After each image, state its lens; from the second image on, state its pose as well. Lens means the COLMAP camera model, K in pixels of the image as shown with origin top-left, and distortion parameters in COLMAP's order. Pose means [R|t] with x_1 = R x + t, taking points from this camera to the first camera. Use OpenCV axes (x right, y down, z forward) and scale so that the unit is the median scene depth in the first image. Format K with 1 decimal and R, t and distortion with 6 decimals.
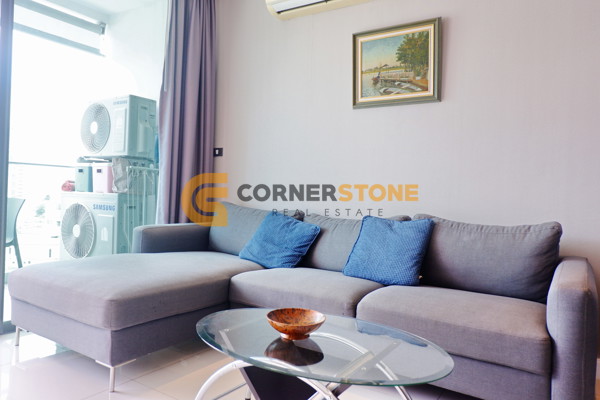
lens RADIAL K [[422.0, 0, 307.2], [0, 422.0, 190.5], [0, 0, 1]] dist [-0.008584, -0.000506]
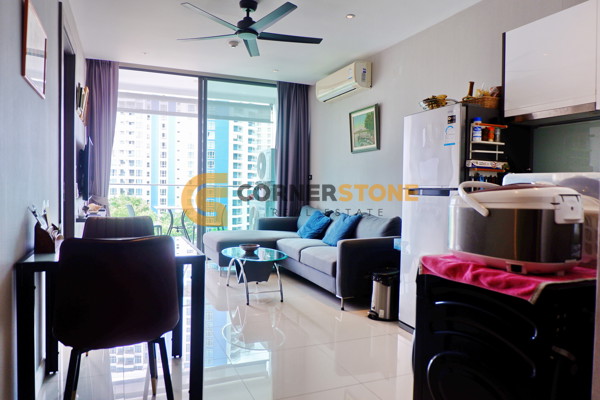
lens RADIAL K [[439.1, 0, 308.1], [0, 439.1, 198.2], [0, 0, 1]] dist [-0.007608, -0.001069]
pose [[0.821481, -0.003498, -0.570225, 1.044642], [0.007181, 0.999965, 0.004210, -0.015350], [0.570191, -0.007553, 0.821478, -0.652136]]
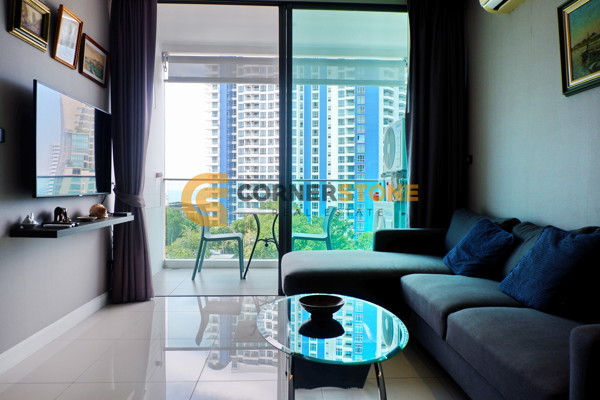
lens RADIAL K [[422.0, 0, 307.2], [0, 422.0, 190.5], [0, 0, 1]] dist [-0.008584, -0.000506]
pose [[0.566899, -0.028262, -0.823303, 0.507117], [0.008241, 0.999556, -0.028638, 0.009081], [0.823746, 0.009450, 0.566880, 0.126338]]
